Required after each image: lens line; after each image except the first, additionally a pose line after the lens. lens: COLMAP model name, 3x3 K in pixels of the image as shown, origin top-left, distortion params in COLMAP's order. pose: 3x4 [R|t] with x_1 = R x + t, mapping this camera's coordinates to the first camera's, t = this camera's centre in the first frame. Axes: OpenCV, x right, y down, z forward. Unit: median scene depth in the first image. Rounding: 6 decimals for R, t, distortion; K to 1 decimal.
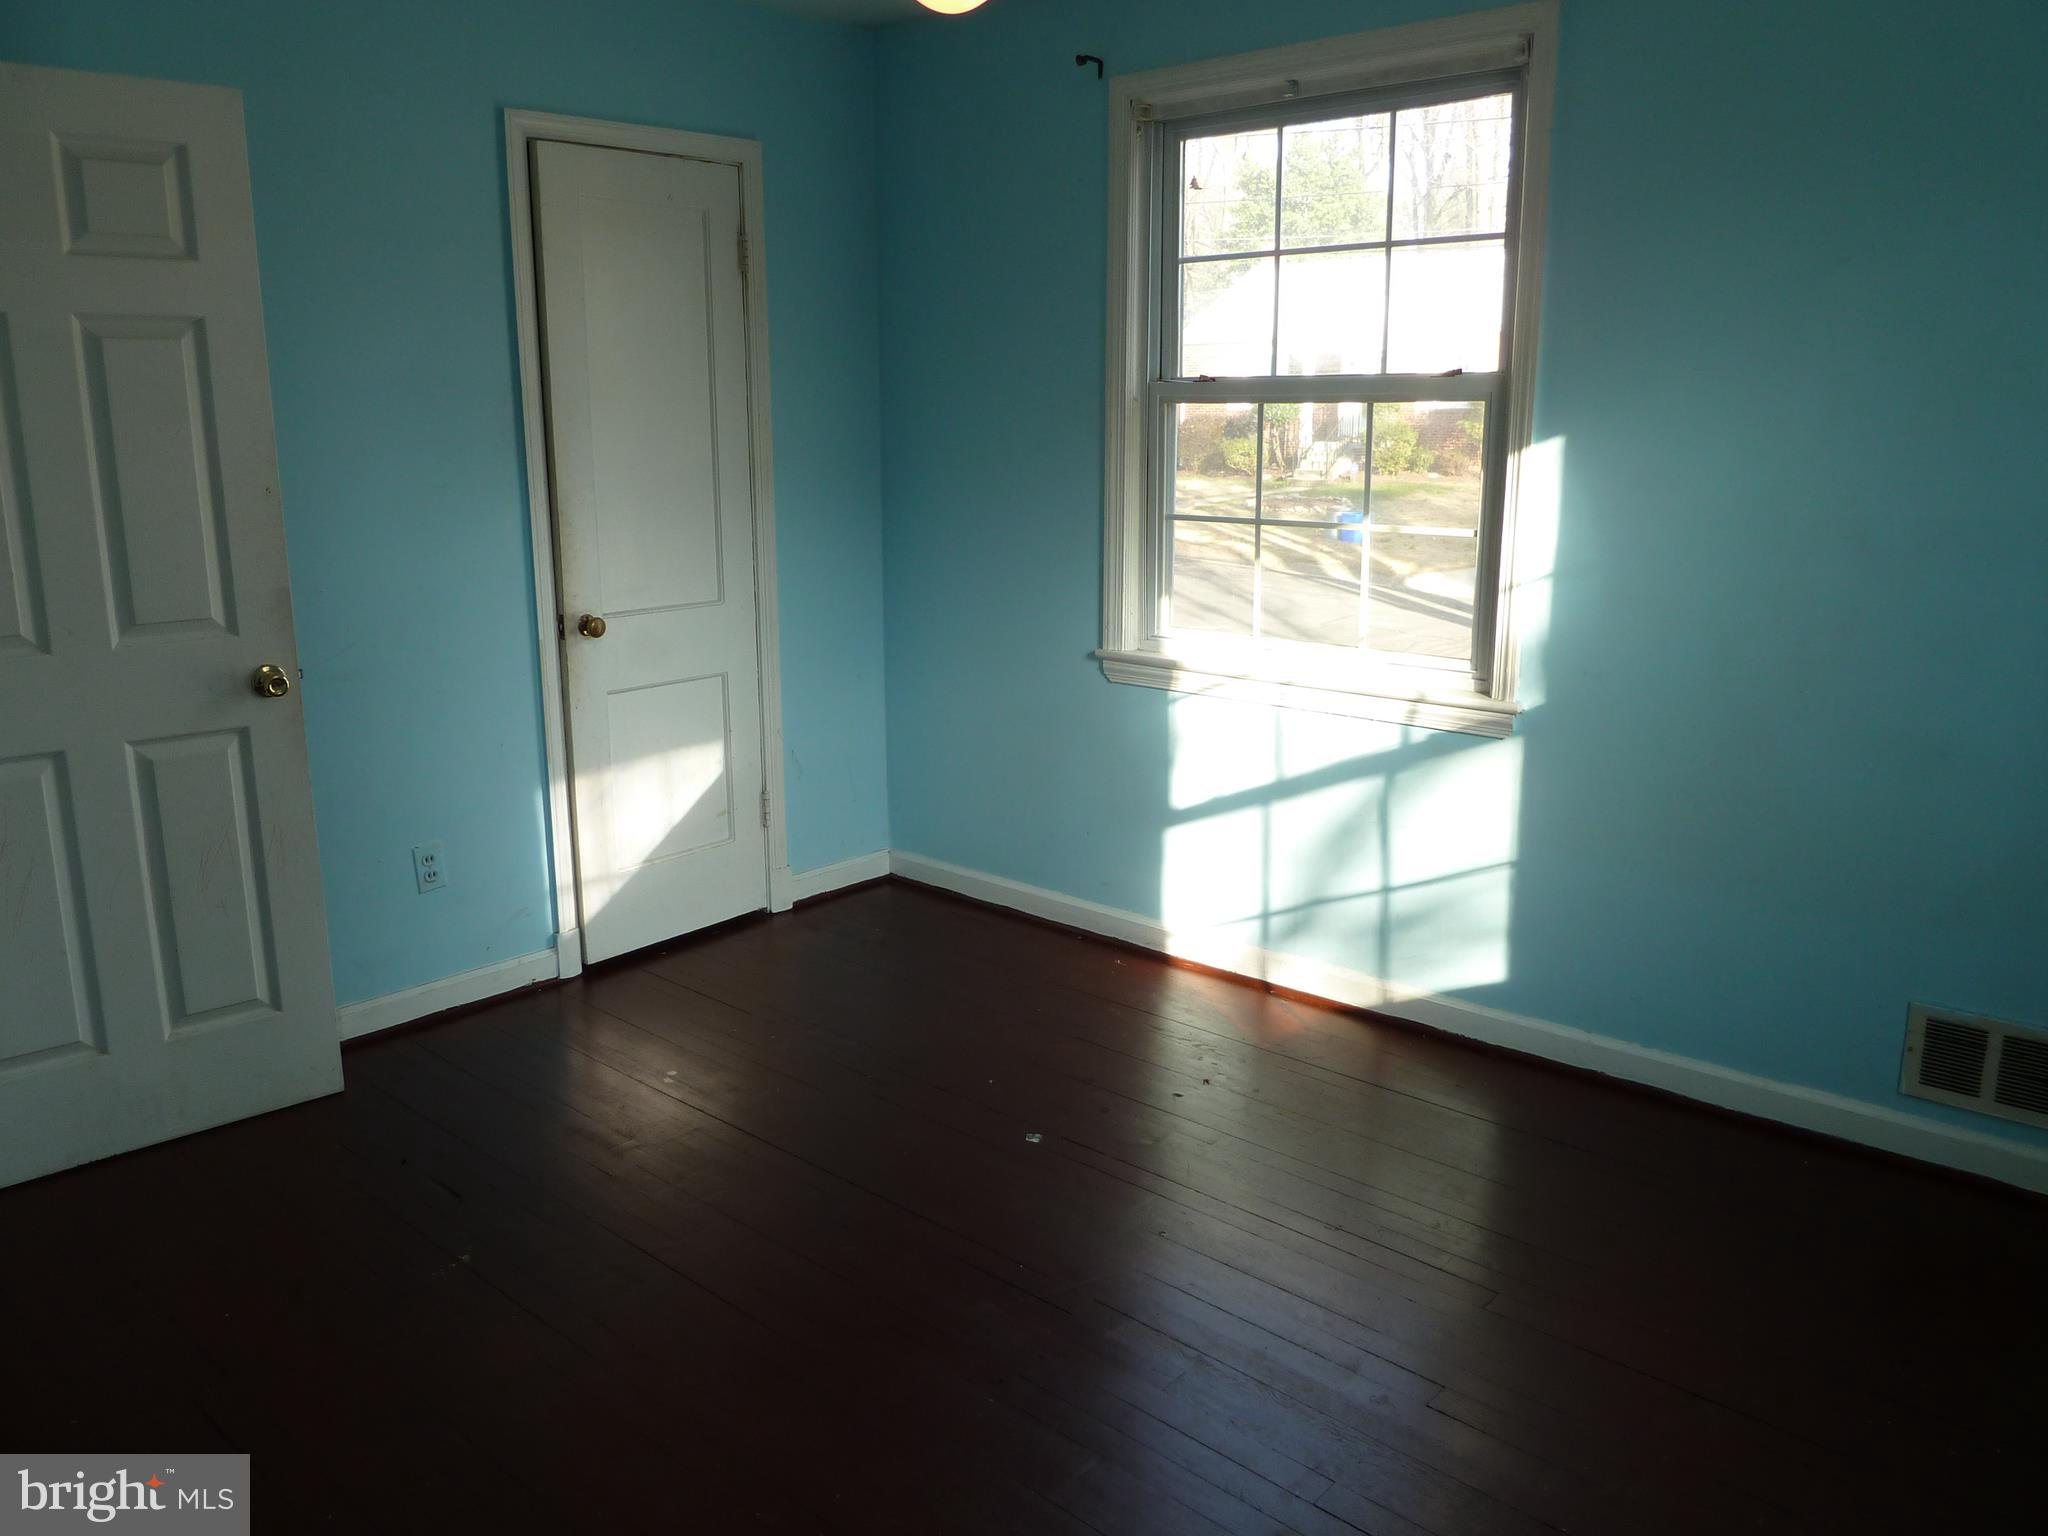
lens RADIAL K [[1603.9, 0, 1024.0], [0, 1603.9, 768.0], [0, 0, 1]] dist [-0.008508, -0.007534]
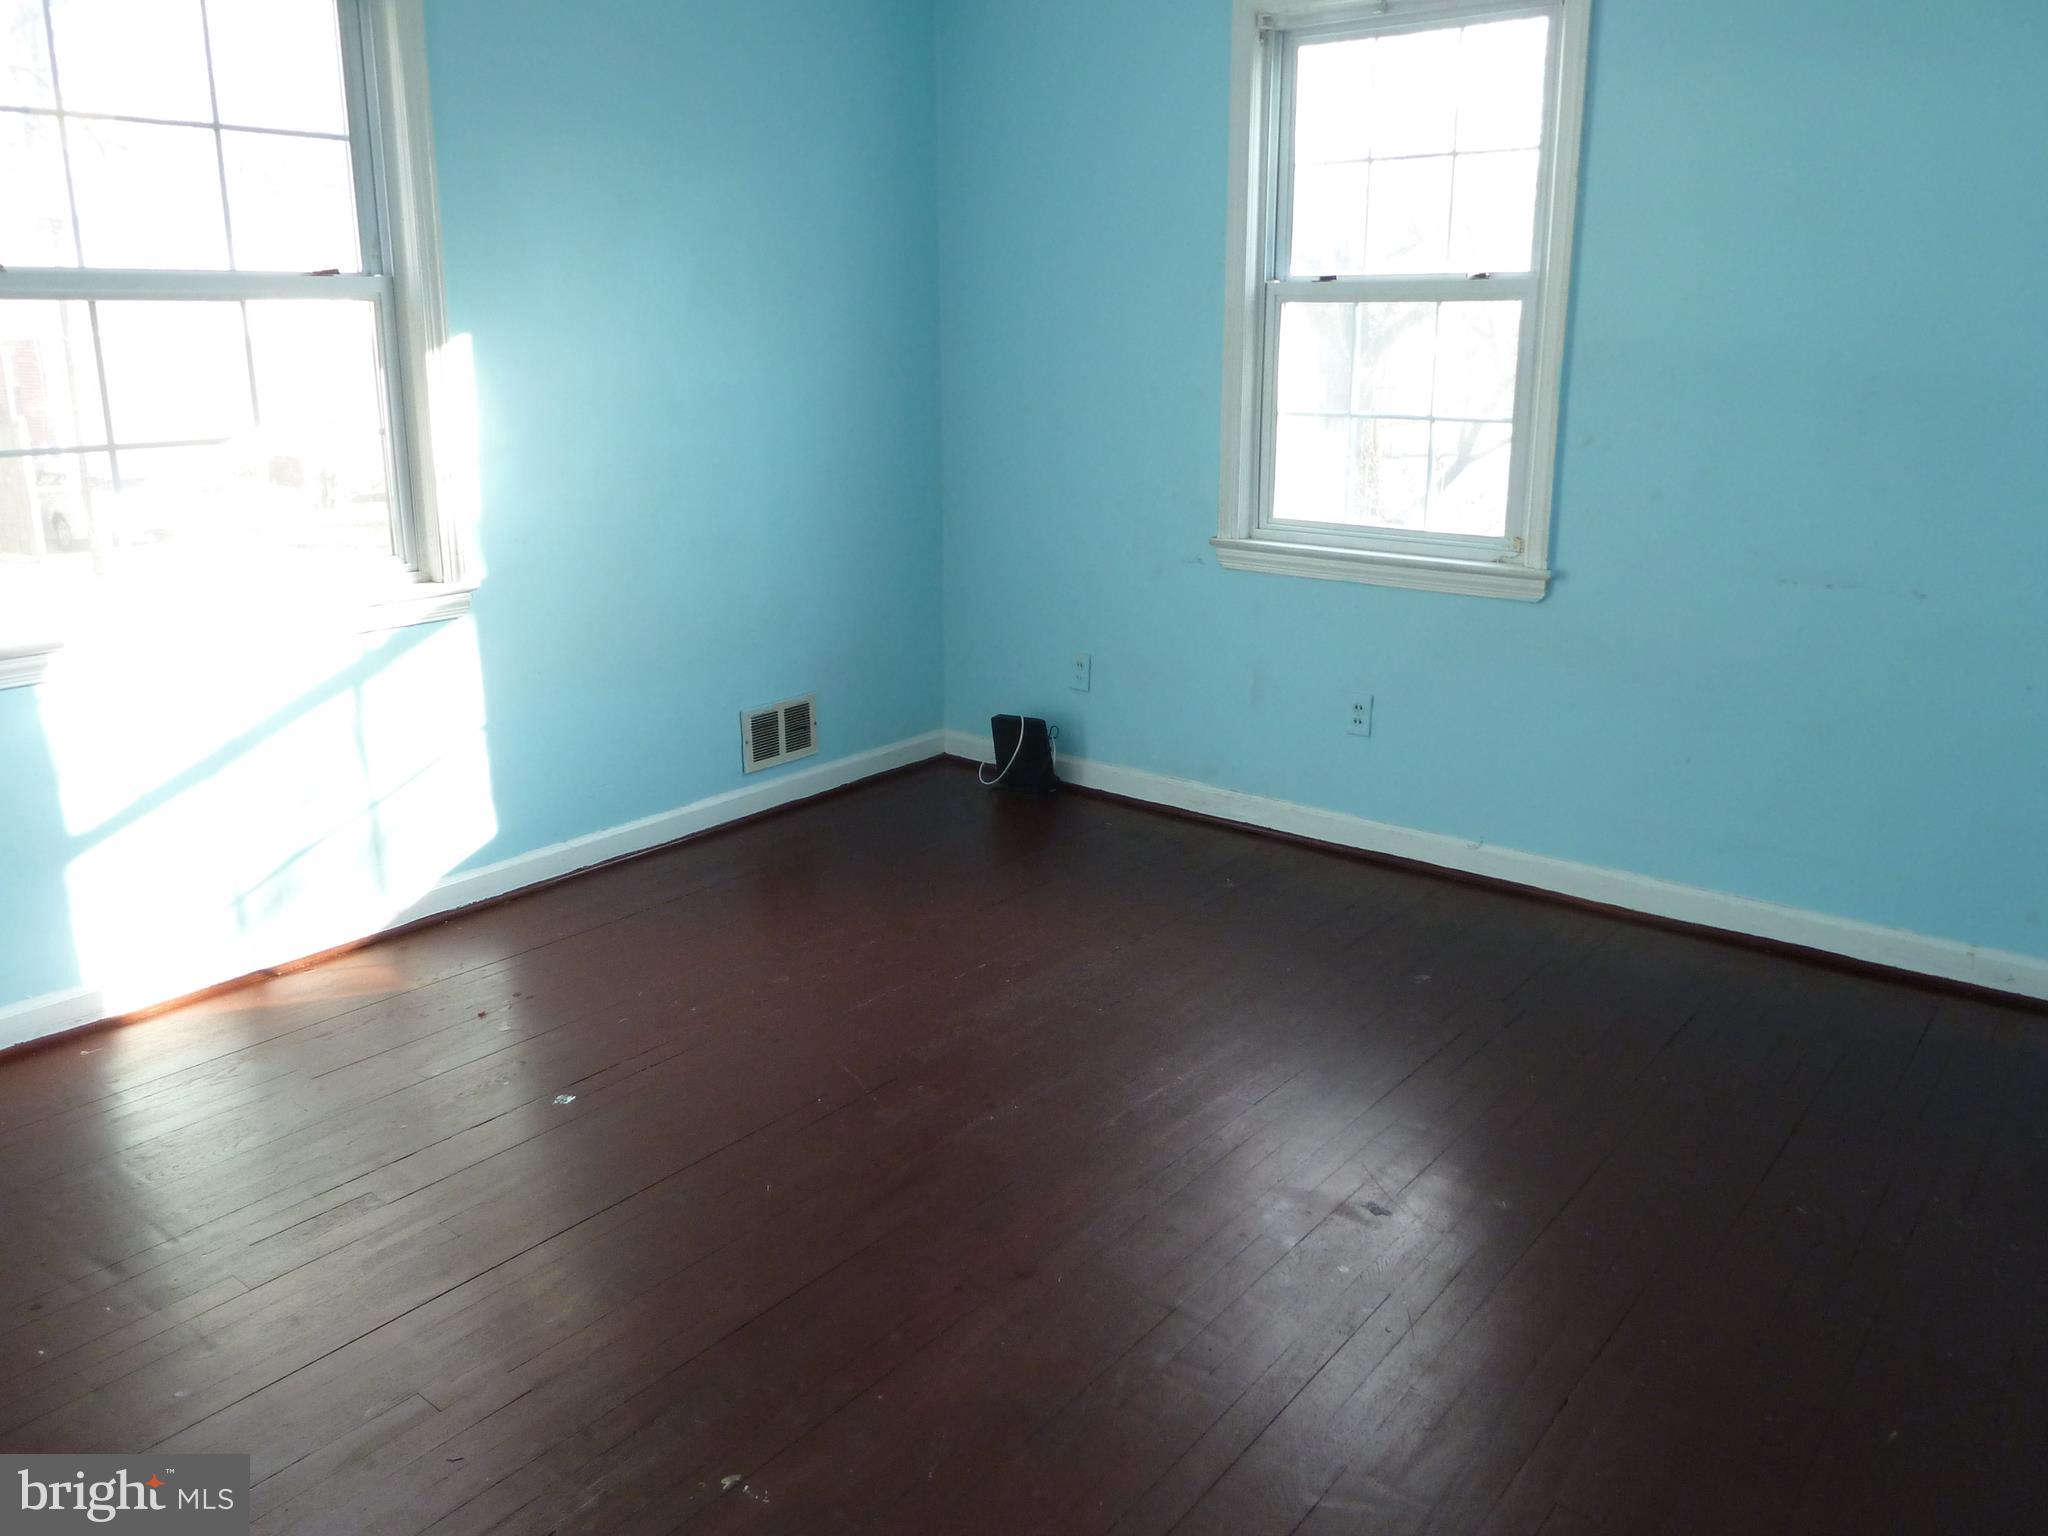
lens RADIAL K [[1603.9, 0, 1024.0], [0, 1603.9, 768.0], [0, 0, 1]] dist [-0.008508, -0.007534]
pose [[-0.046200, -0.277015, 0.959754, -0.784165], [0.220013, 0.934365, 0.280278, -0.142892], [-0.974402, 0.224107, 0.017779, 0.638824]]
